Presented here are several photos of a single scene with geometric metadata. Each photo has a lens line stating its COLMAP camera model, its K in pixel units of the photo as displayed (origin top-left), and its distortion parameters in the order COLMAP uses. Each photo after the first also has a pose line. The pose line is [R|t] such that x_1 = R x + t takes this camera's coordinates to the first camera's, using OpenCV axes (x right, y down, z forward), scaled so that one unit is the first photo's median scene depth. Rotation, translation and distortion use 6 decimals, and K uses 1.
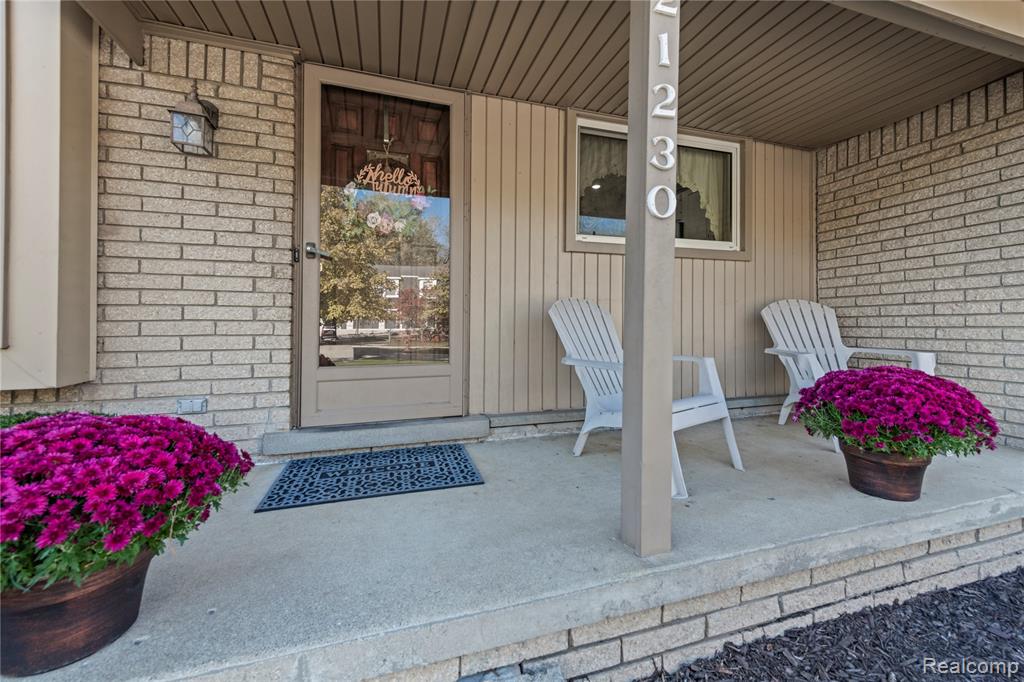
lens RADIAL K [[413.9, 0, 512.0], [0, 413.9, 314.2], [0, 0, 1]] dist [0.017754, -0.000330]
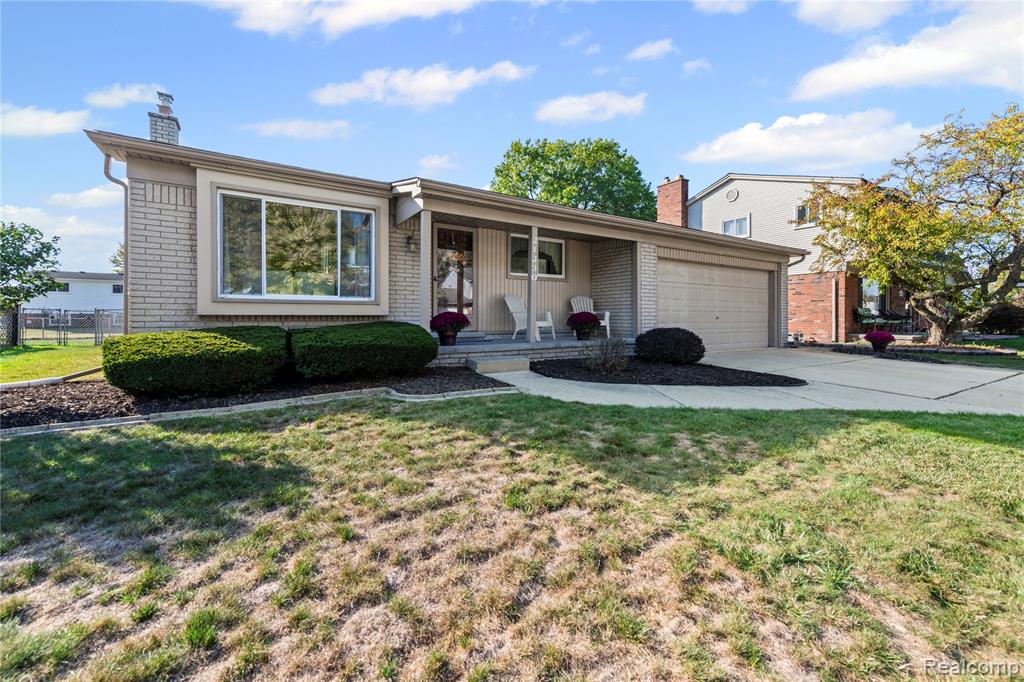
lens RADIAL K [[413.9, 0, 521.1], [0, 413.9, 323.2], [0, 0, 1]] dist [0.017754, -0.000330]
pose [[0.964220, -0.004927, 0.265058, -0.701233], [-0.002306, 0.999634, 0.026969, 0.111391], [-0.265094, -0.026615, 0.963855, -2.360206]]
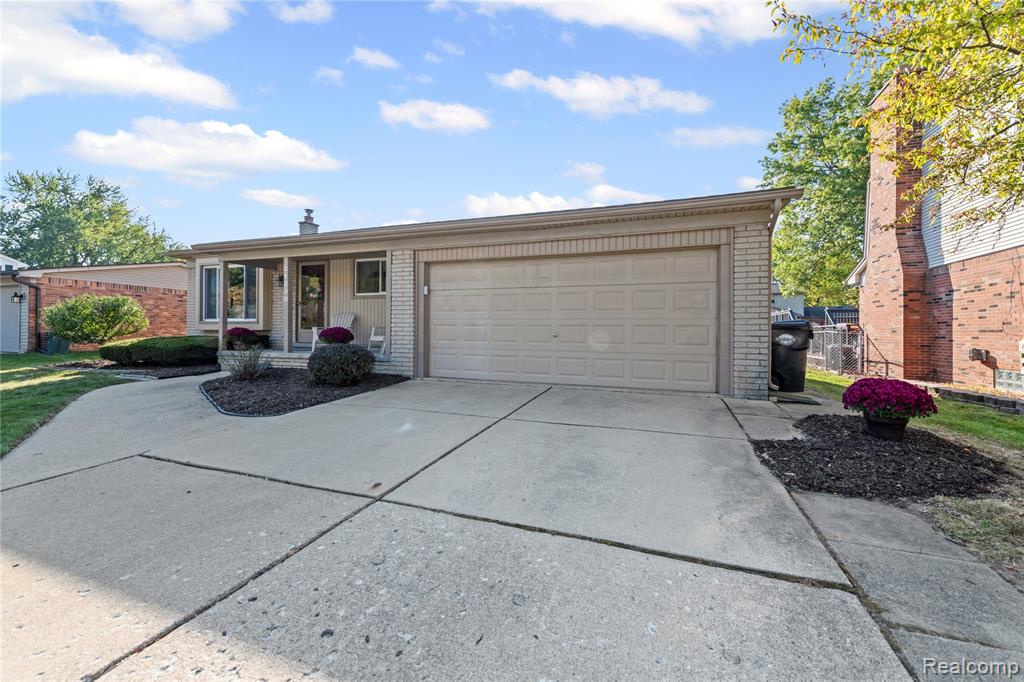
lens RADIAL K [[413.9, 0, 515.5], [0, 413.9, 335.2], [0, 0, 1]] dist [0.017754, -0.000330]
pose [[0.790082, 0.007966, -0.612949, 4.111359], [-0.000406, 0.999922, 0.012471, 0.133829], [0.613001, -0.009604, 0.790024, -1.129349]]
